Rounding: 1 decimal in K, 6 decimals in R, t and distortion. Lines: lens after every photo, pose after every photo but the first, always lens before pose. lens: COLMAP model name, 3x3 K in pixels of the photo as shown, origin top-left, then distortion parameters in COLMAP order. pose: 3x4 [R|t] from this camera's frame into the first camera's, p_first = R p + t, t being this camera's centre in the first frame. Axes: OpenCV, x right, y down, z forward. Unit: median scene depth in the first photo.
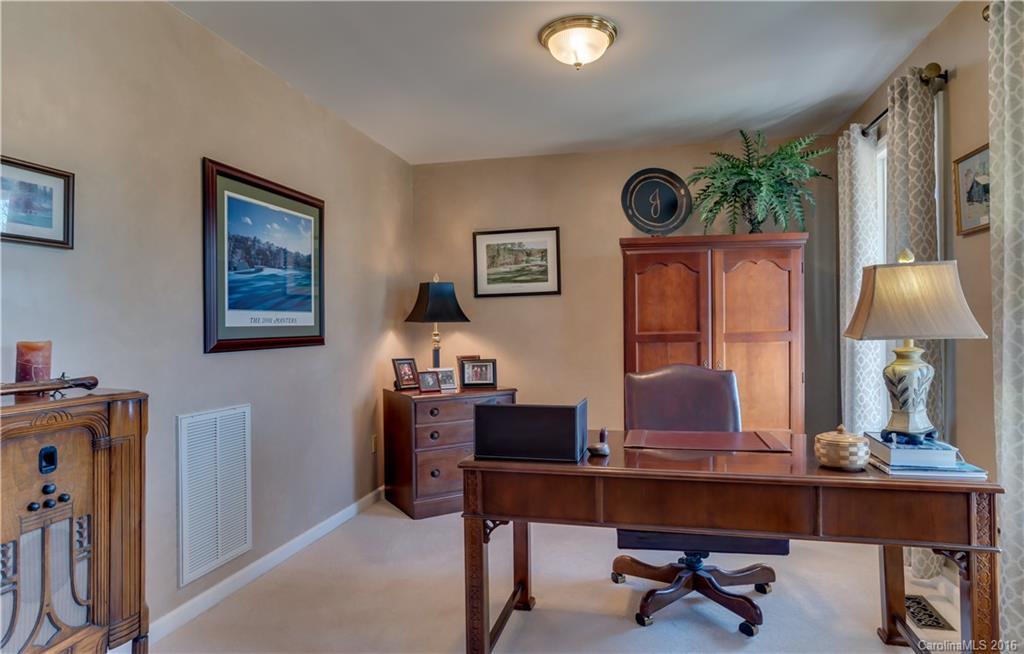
lens RADIAL K [[534.2, 0, 516.6], [0, 534.2, 315.3], [0, 0, 1]] dist [-0.003584, -0.000501]
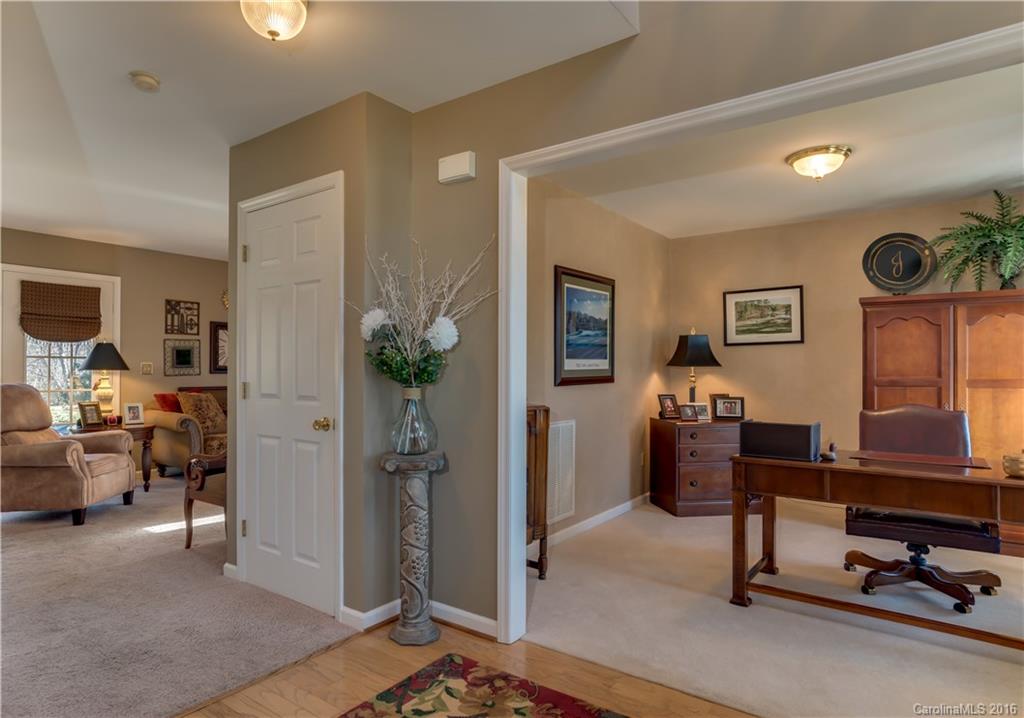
lens RADIAL K [[567.4, 0, 509.6], [0, 567.4, 363.7], [0, 0, 1]] dist [-0.021925, 0.023037]
pose [[0.919613, 0.007998, -0.392745, -0.026925], [-0.000874, 0.999832, 0.018314, -0.019889], [0.392825, -0.016499, 0.919465, -0.446295]]
